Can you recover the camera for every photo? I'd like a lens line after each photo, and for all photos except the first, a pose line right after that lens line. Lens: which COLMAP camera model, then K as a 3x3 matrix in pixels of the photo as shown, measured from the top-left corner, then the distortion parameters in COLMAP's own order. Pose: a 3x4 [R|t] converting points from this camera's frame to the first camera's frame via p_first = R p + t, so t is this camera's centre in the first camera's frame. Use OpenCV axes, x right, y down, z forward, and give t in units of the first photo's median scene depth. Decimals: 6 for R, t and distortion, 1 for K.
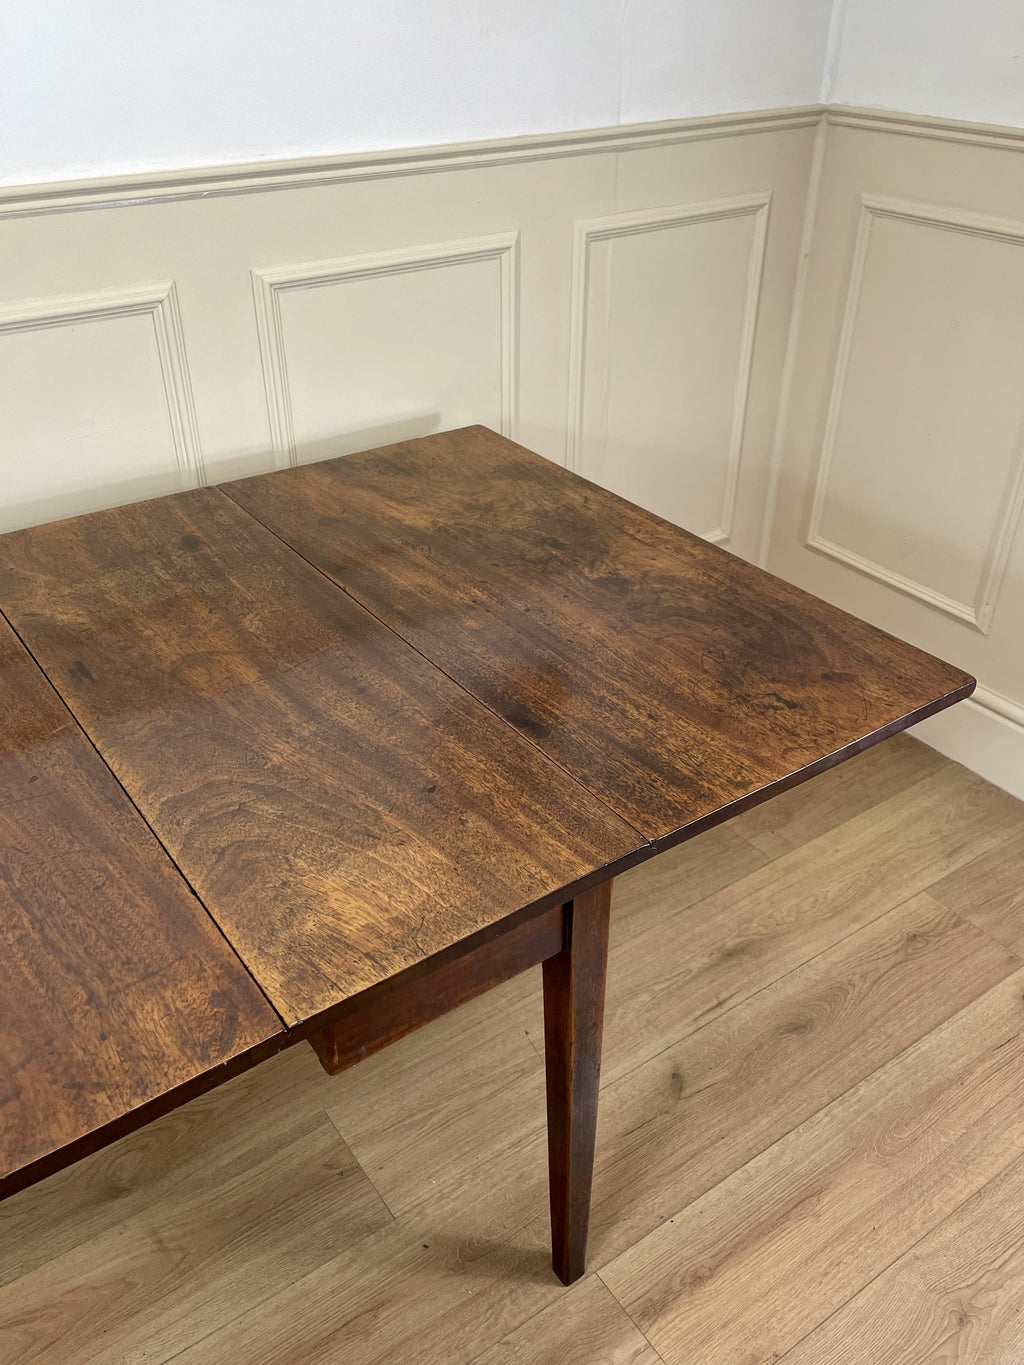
lens RADIAL K [[1137.3, 0, 520.8], [0, 1137.3, 676.5], [0, 0, 1]] dist [0.092050, -0.120892]
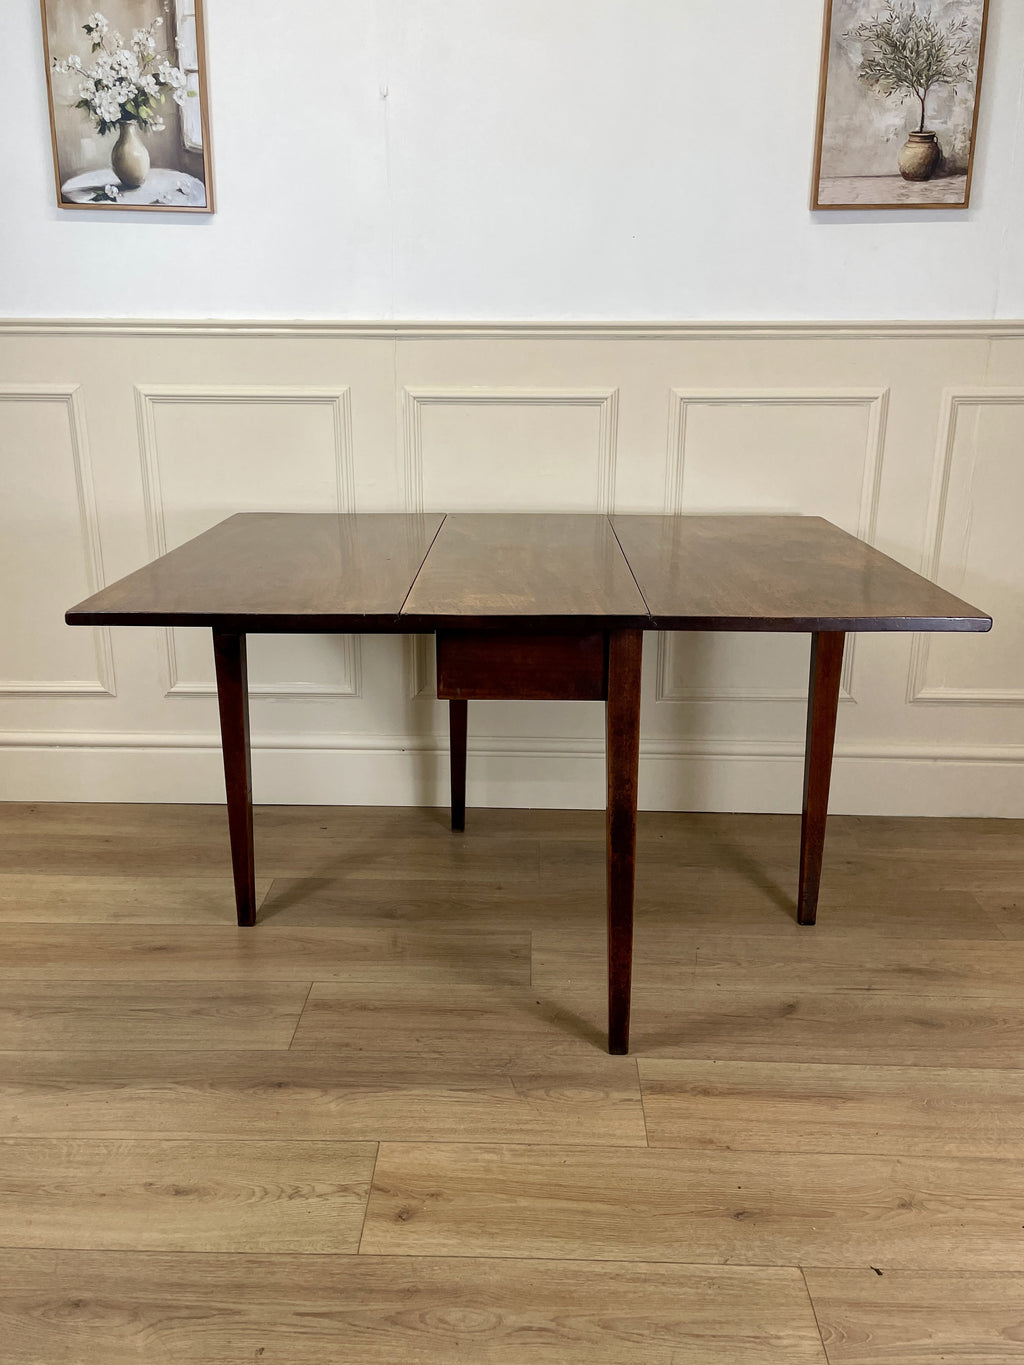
lens RADIAL K [[1137.3, 0, 512.1], [0, 1137.3, 674.4], [0, 0, 1]] dist [0.092050, -0.120892]
pose [[0.802576, 0.166168, -0.572940, 0.590286], [-0.323382, 0.928251, -0.183777, 0.386282], [0.501295, 0.332774, 0.798727, -0.215315]]
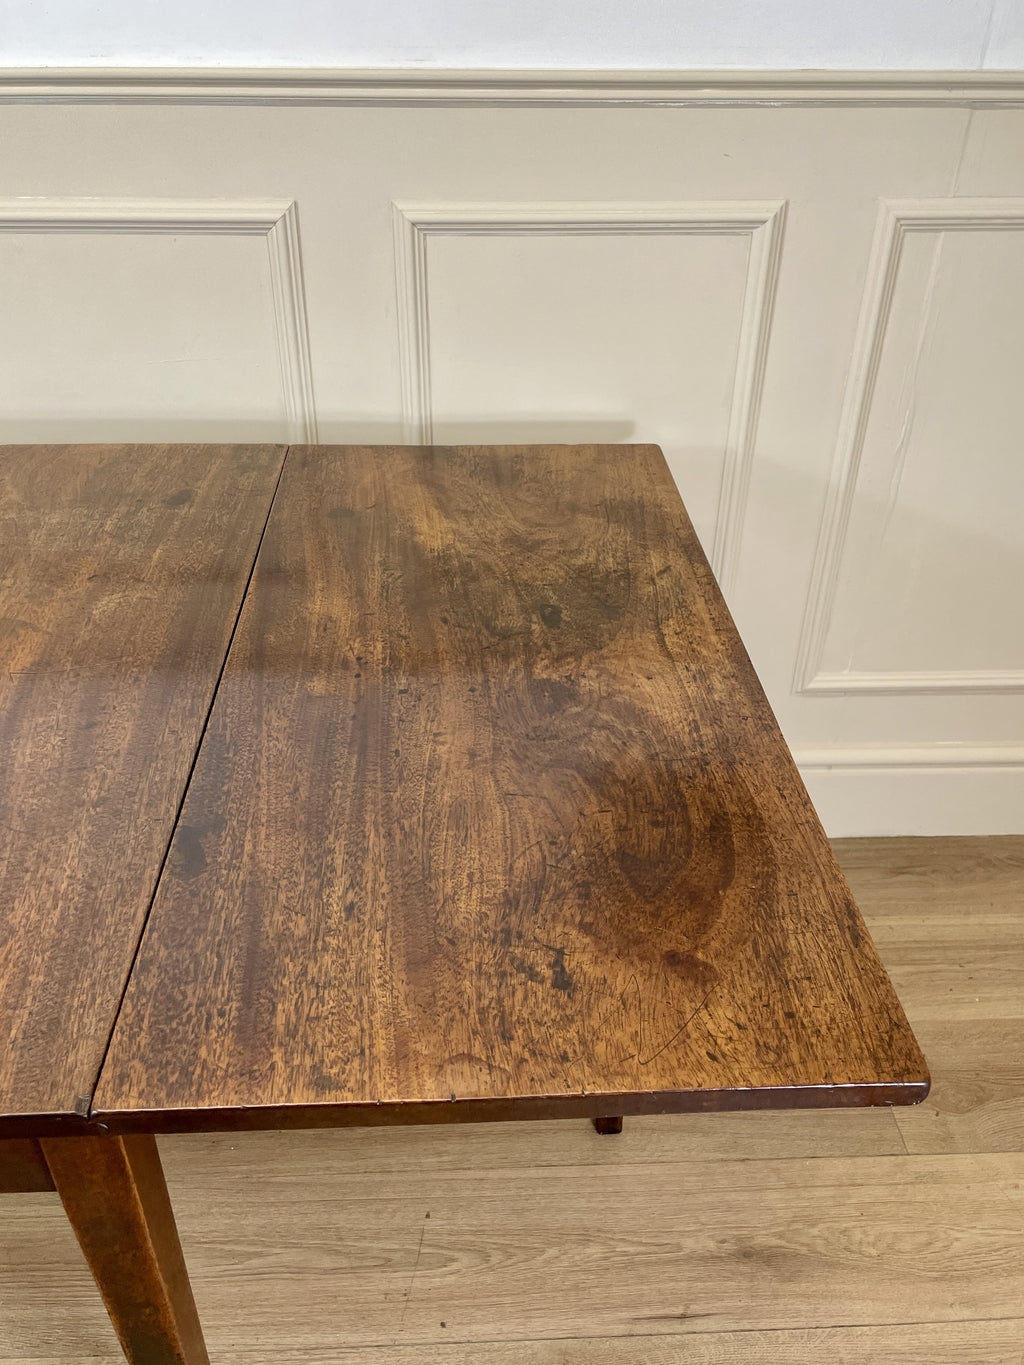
lens RADIAL K [[1137.3, 0, 516.3], [0, 1137.3, 673.1], [0, 0, 1]] dist [0.092050, -0.120892]
pose [[0.841519, 0.297056, -0.451224, 0.349347], [-0.297194, 0.952059, 0.072514, -0.129679], [0.451132, 0.073079, 0.889460, 0.364529]]
